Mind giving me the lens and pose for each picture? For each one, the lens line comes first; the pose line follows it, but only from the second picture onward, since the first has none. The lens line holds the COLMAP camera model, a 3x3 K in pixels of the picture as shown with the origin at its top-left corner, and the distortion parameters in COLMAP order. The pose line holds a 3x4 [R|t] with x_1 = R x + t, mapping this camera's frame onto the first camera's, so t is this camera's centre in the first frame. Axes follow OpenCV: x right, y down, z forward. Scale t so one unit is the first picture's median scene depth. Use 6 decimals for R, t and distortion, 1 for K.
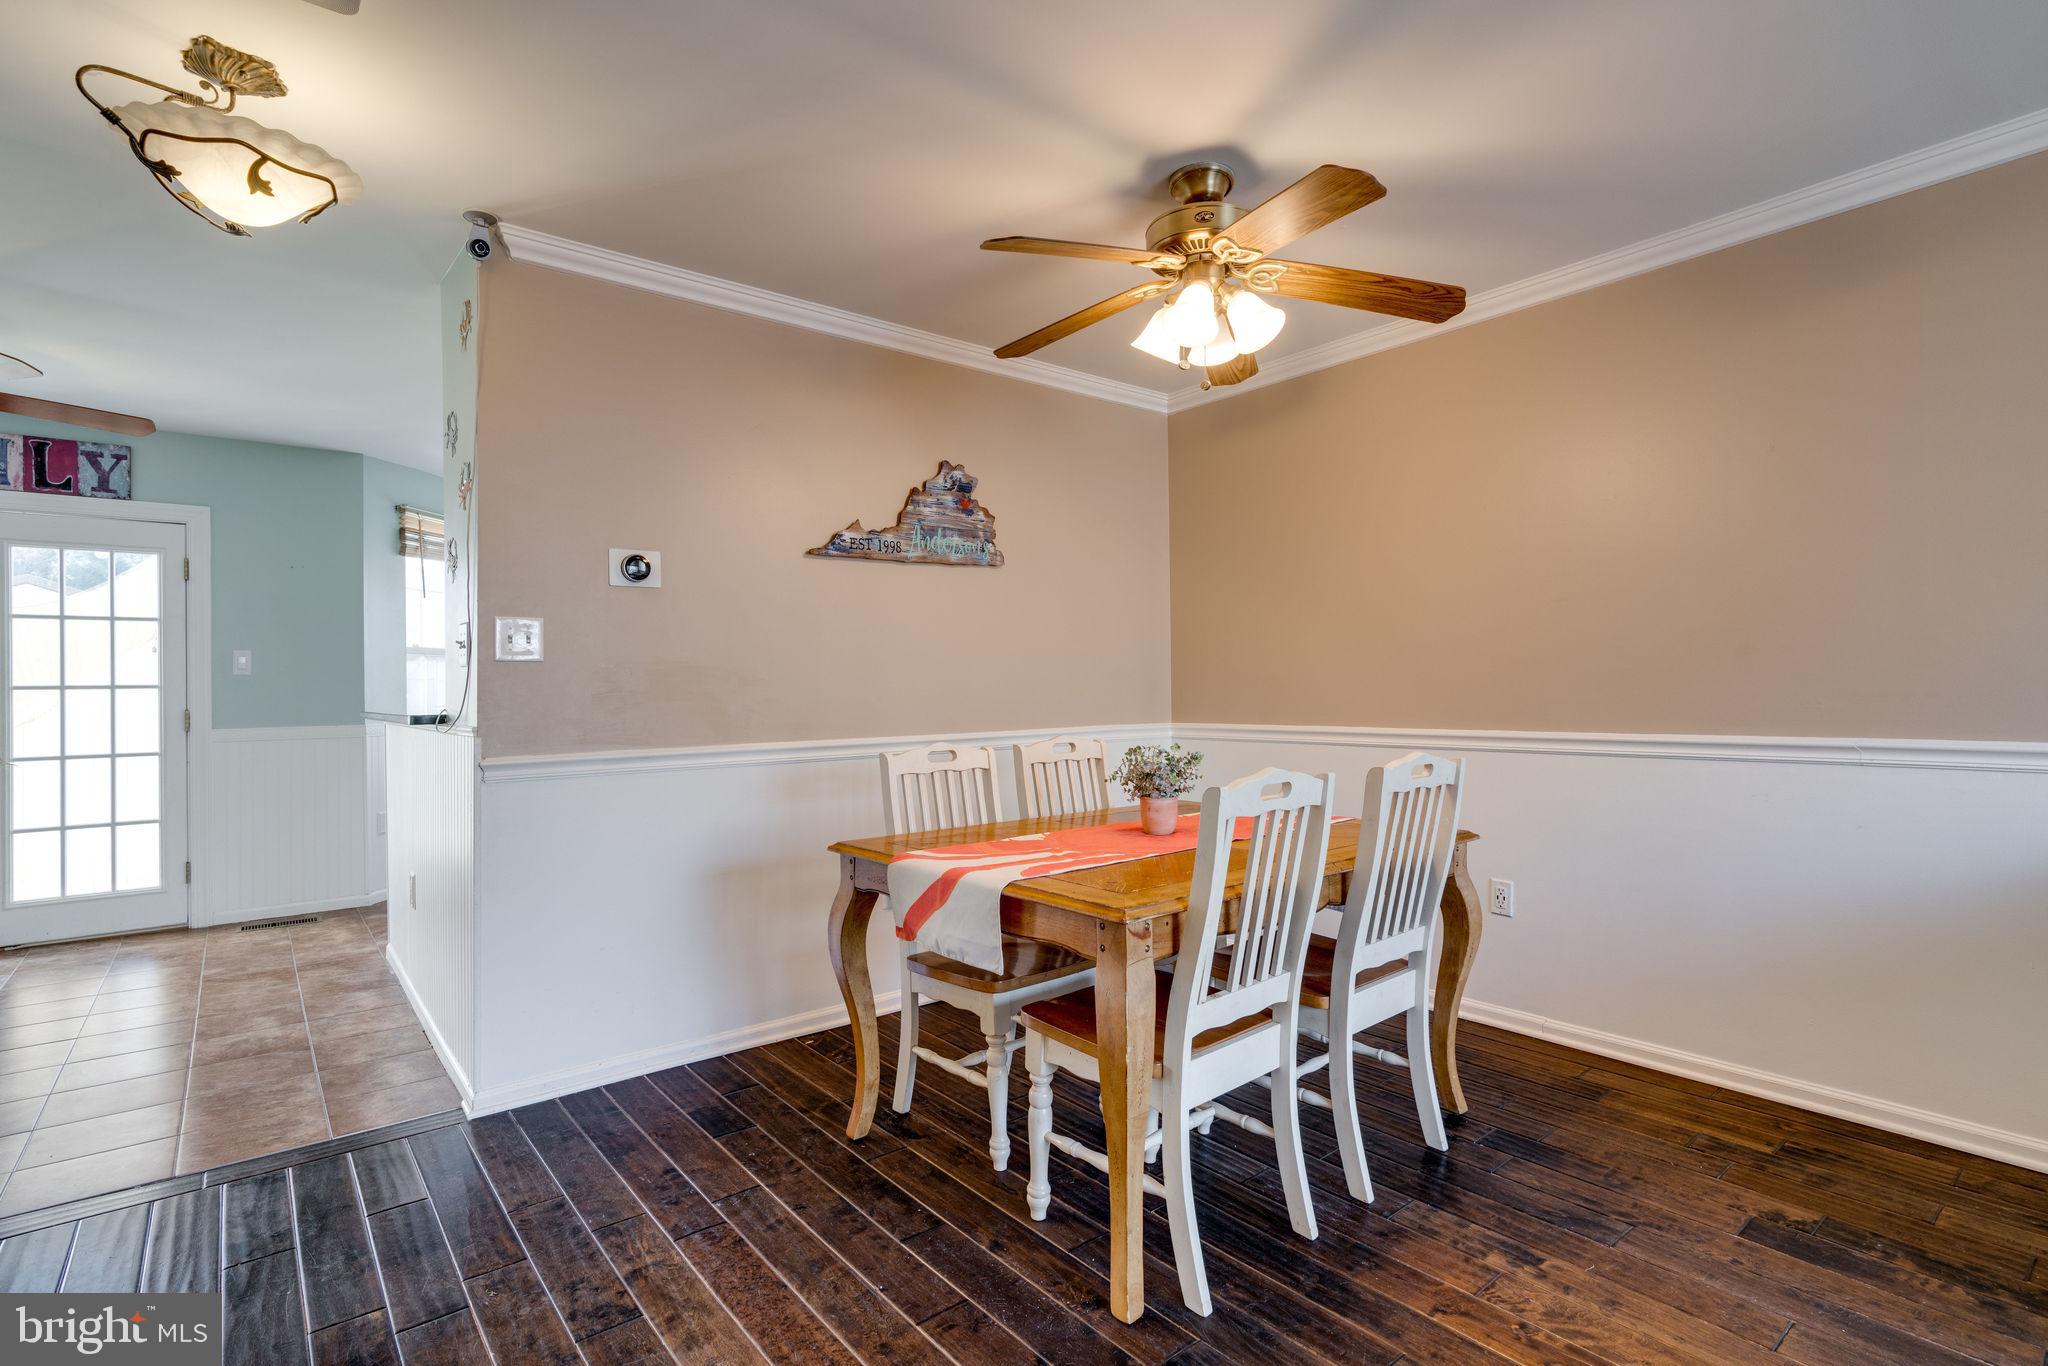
lens RADIAL K [[984.2, 0, 1035.0], [0, 984.2, 679.2], [0, 0, 1]] dist [0.005404, -0.000744]
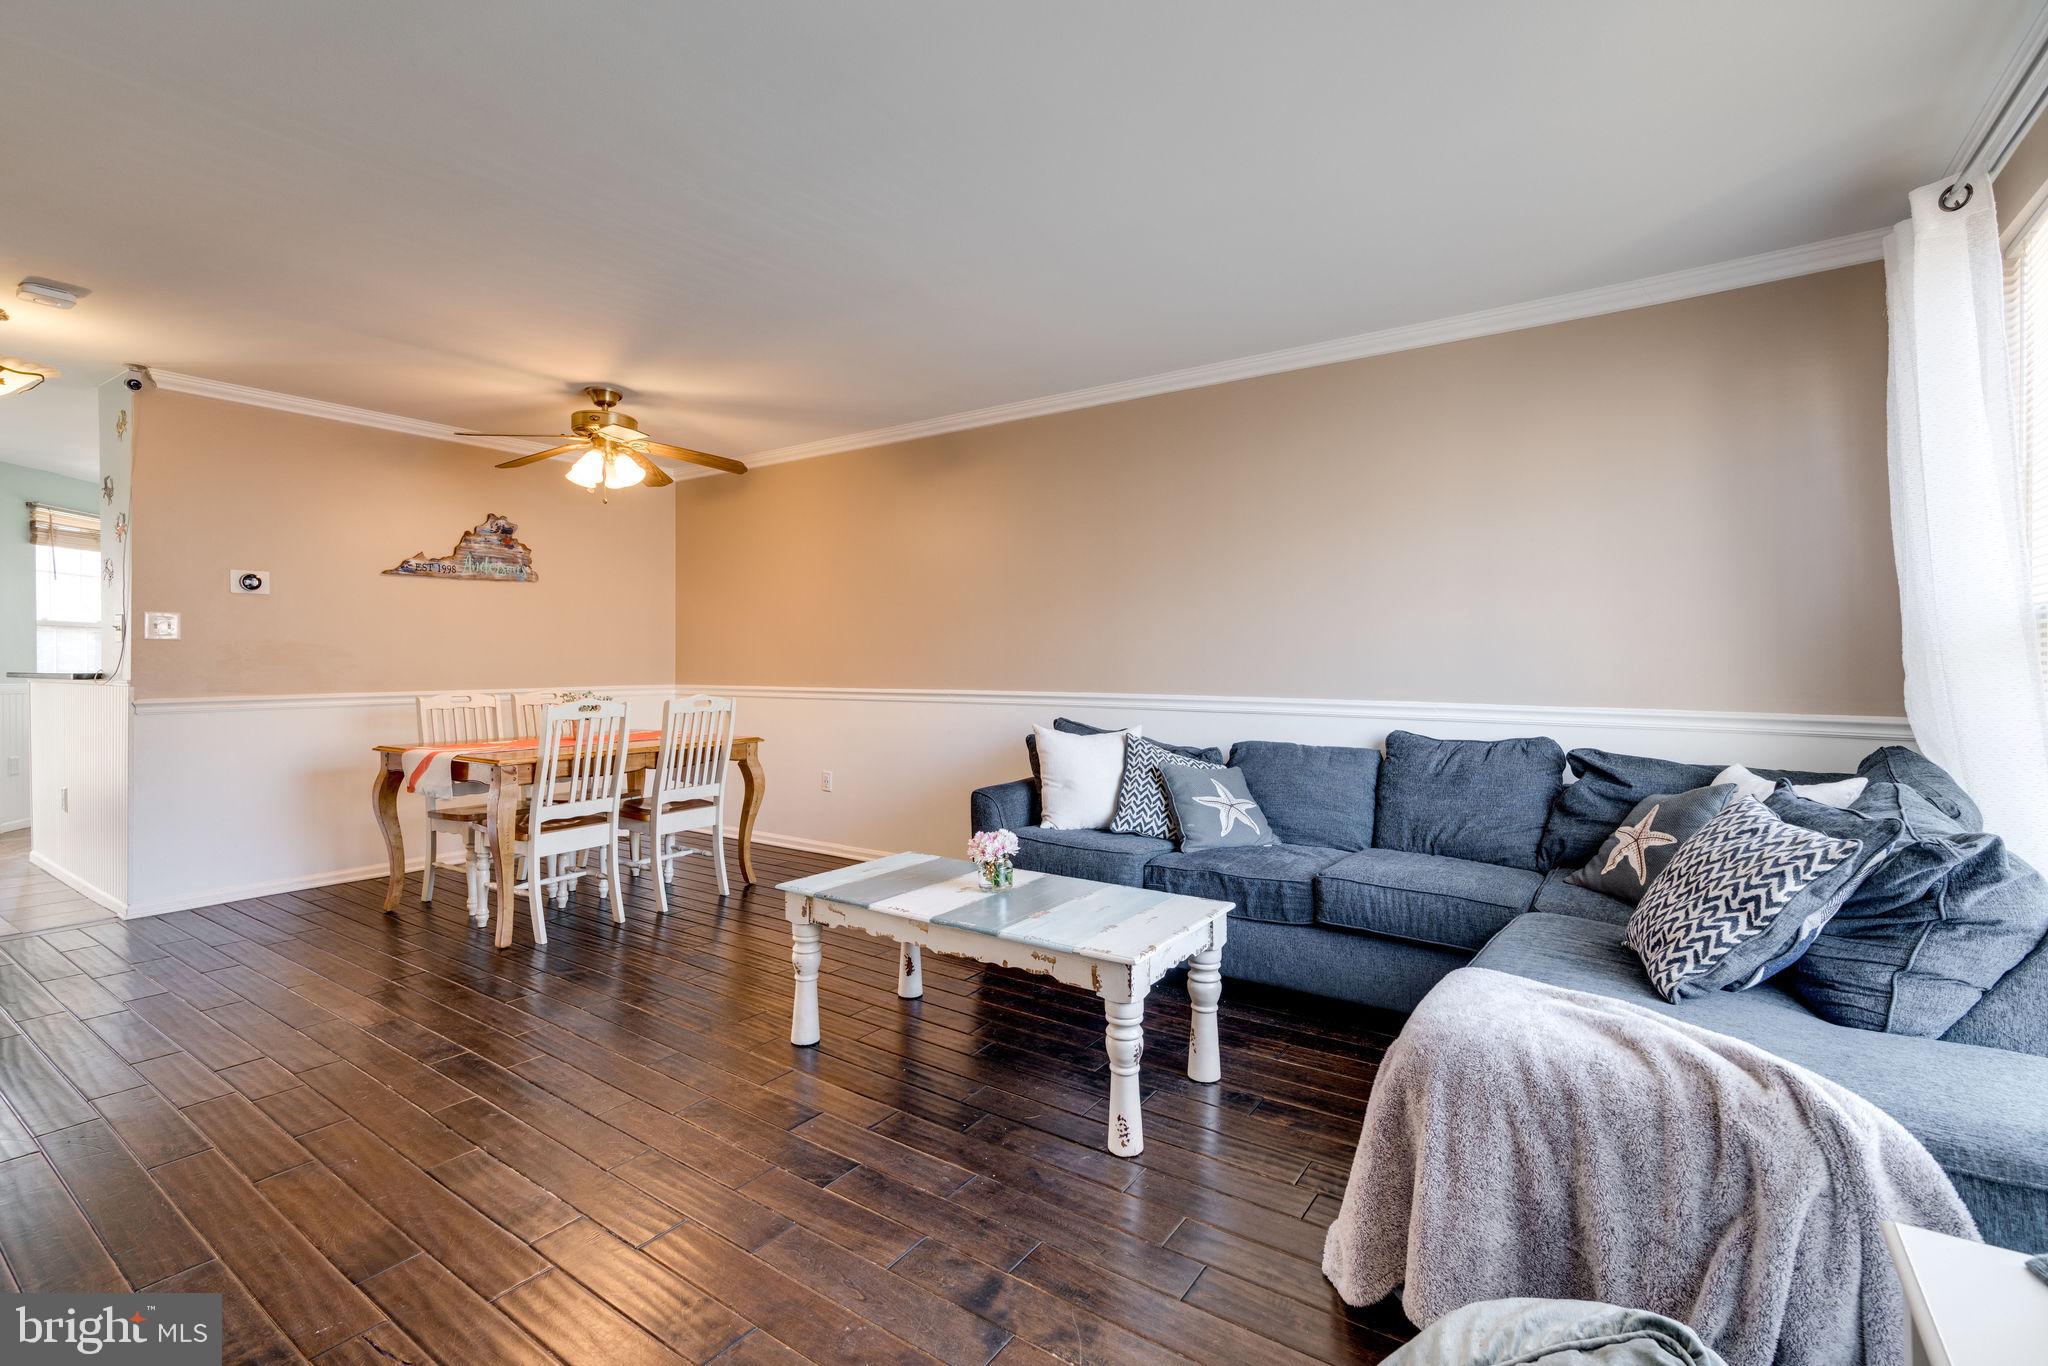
lens RADIAL K [[920.1, 0, 1008.6], [0, 920.1, 665.9], [0, 0, 1]] dist [-0.000252, 0.001011]
pose [[0.961485, 0.010735, 0.274649, 0.362103], [-0.014100, 0.999848, 0.010280, -0.009810], [-0.274497, -0.013757, 0.961490, -0.760117]]
